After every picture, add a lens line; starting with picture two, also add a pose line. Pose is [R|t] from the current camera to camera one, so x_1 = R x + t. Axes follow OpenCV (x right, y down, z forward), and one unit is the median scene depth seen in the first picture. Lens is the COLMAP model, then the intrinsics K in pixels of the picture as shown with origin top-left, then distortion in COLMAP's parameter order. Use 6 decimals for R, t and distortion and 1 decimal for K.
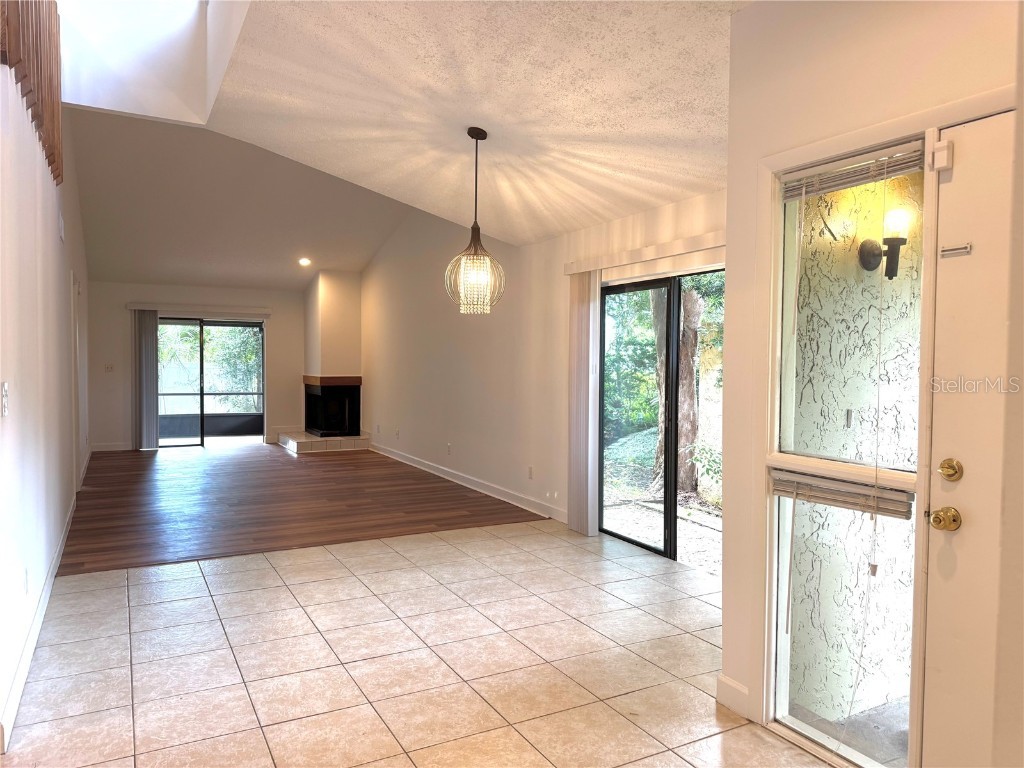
lens RADIAL K [[712.2, 0, 515.5], [0, 712.2, 381.4], [0, 0, 1]] dist [0.046763, -0.019194]
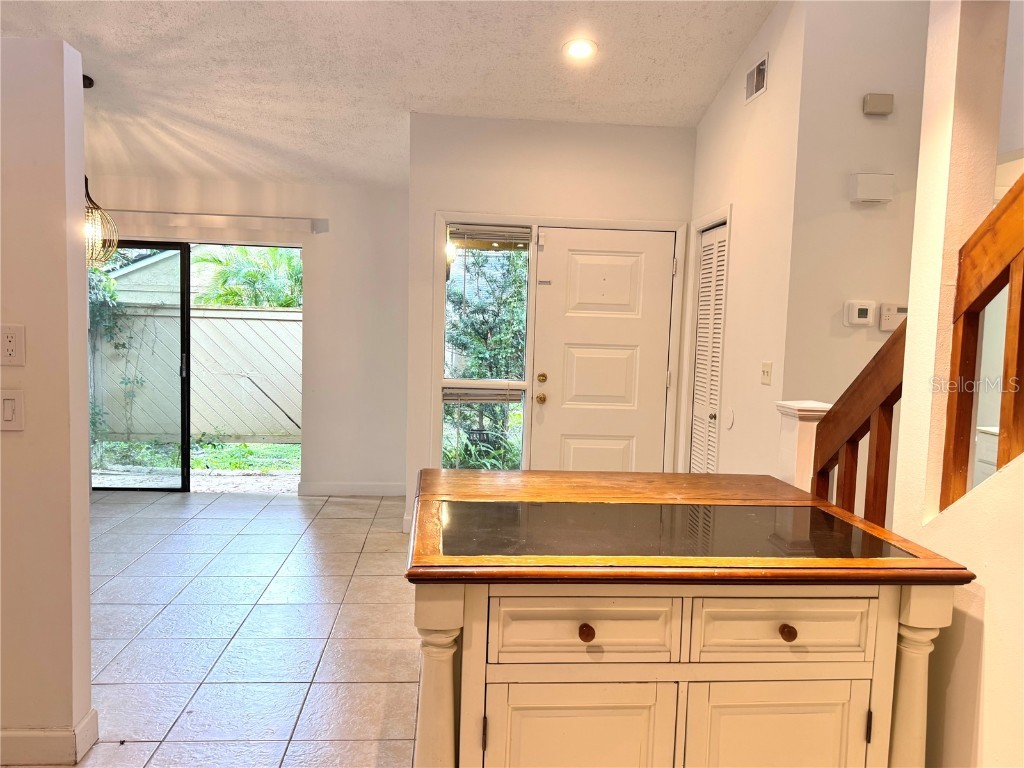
lens RADIAL K [[754.0, 0, 511.5], [0, 754.0, 386.7], [0, 0, 1]] dist [-0.008299, -0.007997]
pose [[0.400120, -0.073398, 0.913519, -0.610917], [-0.000715, 0.996762, 0.080400, -0.015519], [-0.916462, -0.032822, 0.398773, 0.048451]]
